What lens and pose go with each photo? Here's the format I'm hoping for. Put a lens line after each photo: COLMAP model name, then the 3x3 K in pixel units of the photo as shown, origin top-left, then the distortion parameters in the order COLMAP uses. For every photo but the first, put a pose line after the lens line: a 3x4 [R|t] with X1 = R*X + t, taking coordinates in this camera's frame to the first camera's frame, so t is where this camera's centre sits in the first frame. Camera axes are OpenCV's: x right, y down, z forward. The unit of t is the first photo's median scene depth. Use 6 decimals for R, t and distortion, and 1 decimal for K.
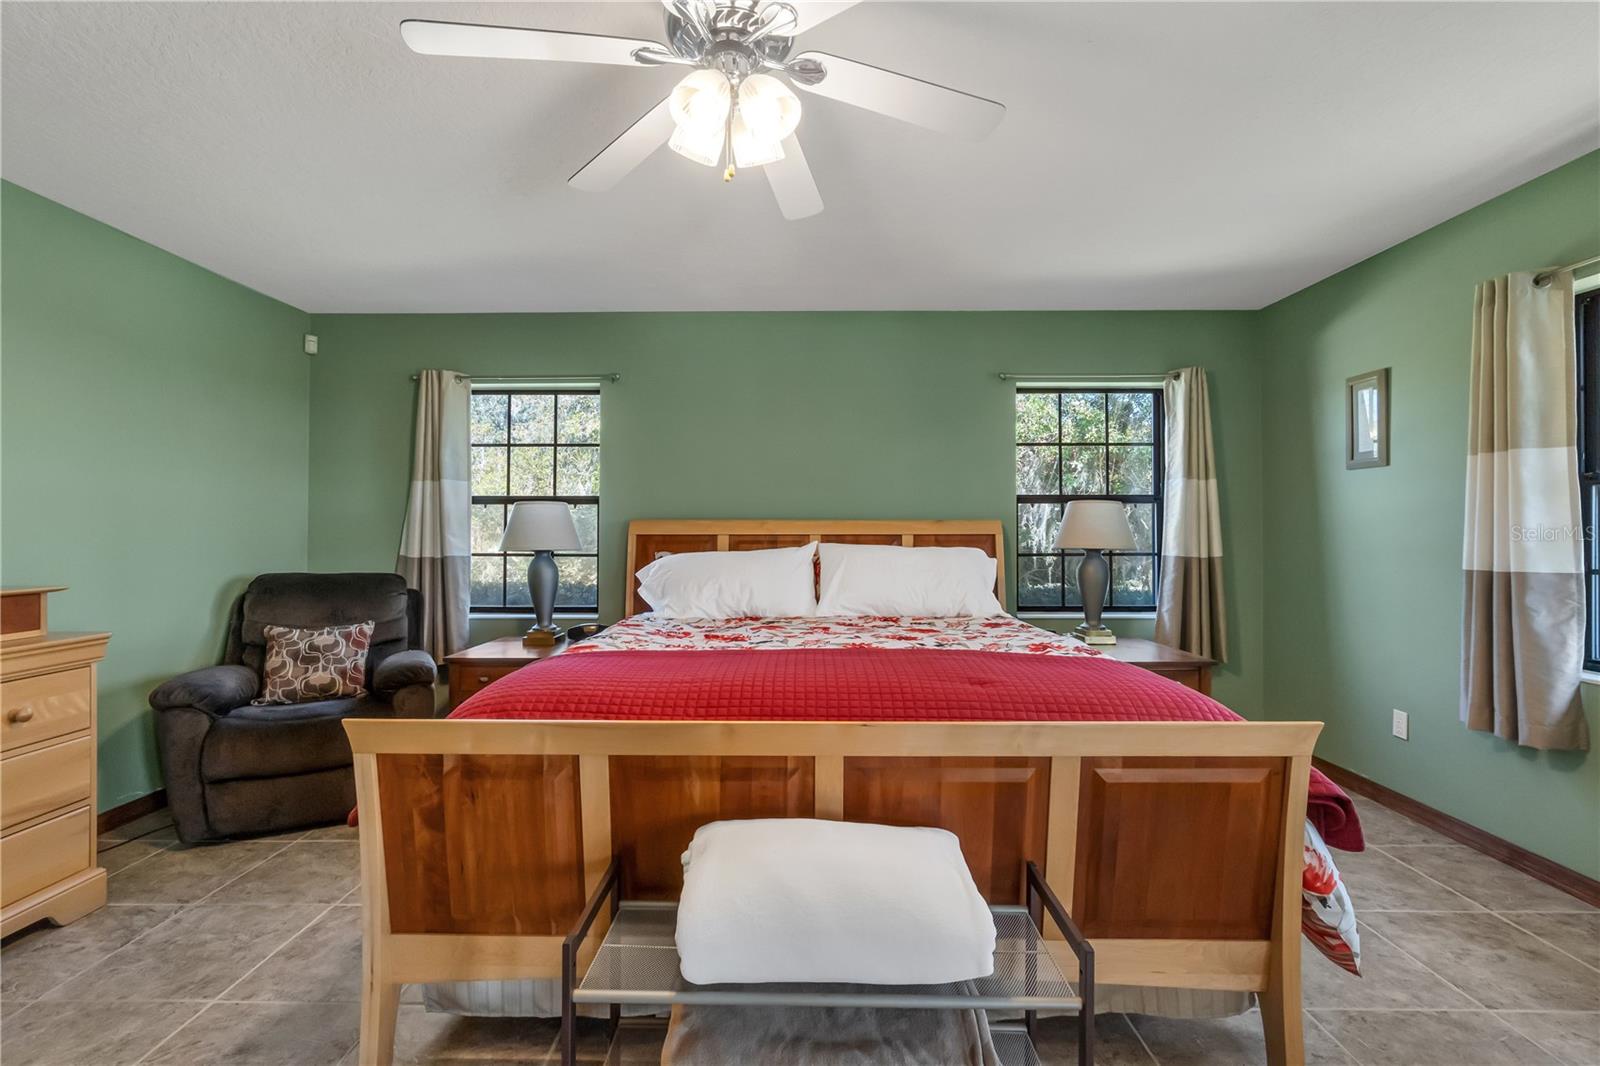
lens RADIAL K [[697.9, 0, 796.9], [0, 697.9, 523.3], [0, 0, 1]] dist [-0.003695, -0.000648]
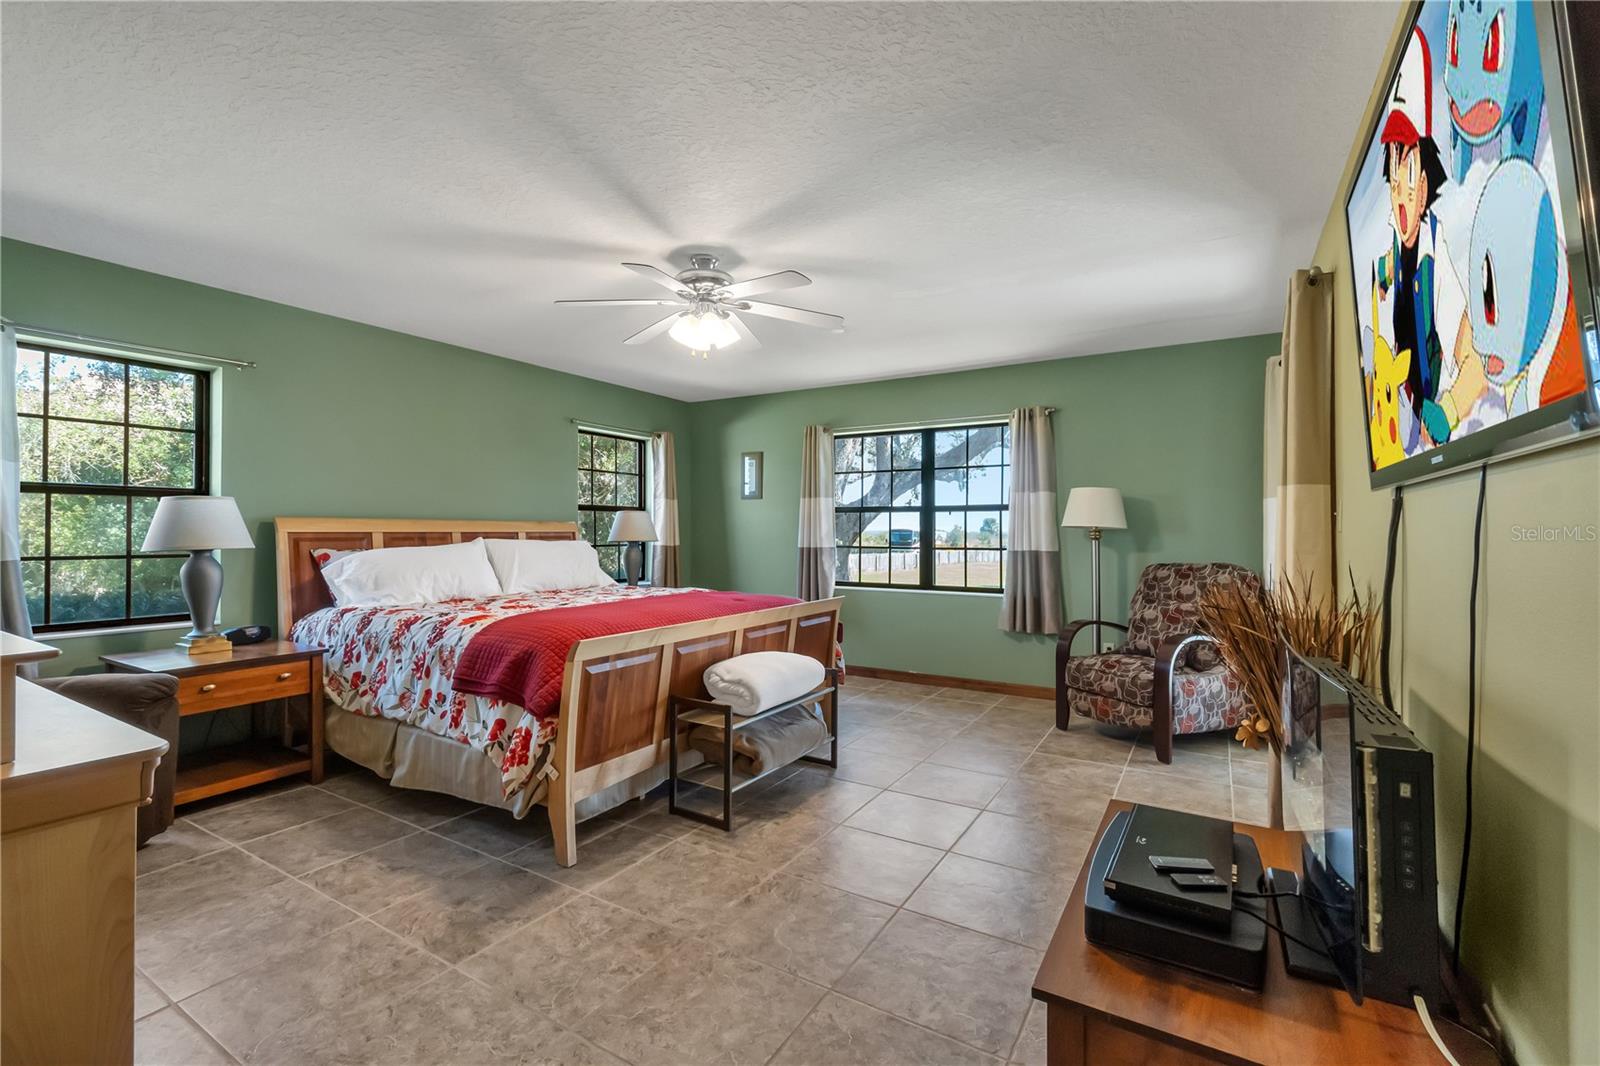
lens RADIAL K [[697.9, 0, 796.2], [0, 697.9, 530.4], [0, 0, 1]] dist [-0.003695, -0.000648]
pose [[0.509702, 0.001425, 0.860350, -0.881240], [-0.013572, 0.999888, 0.006385, -0.002951], [-0.860244, -0.014931, 0.509664, -0.150912]]
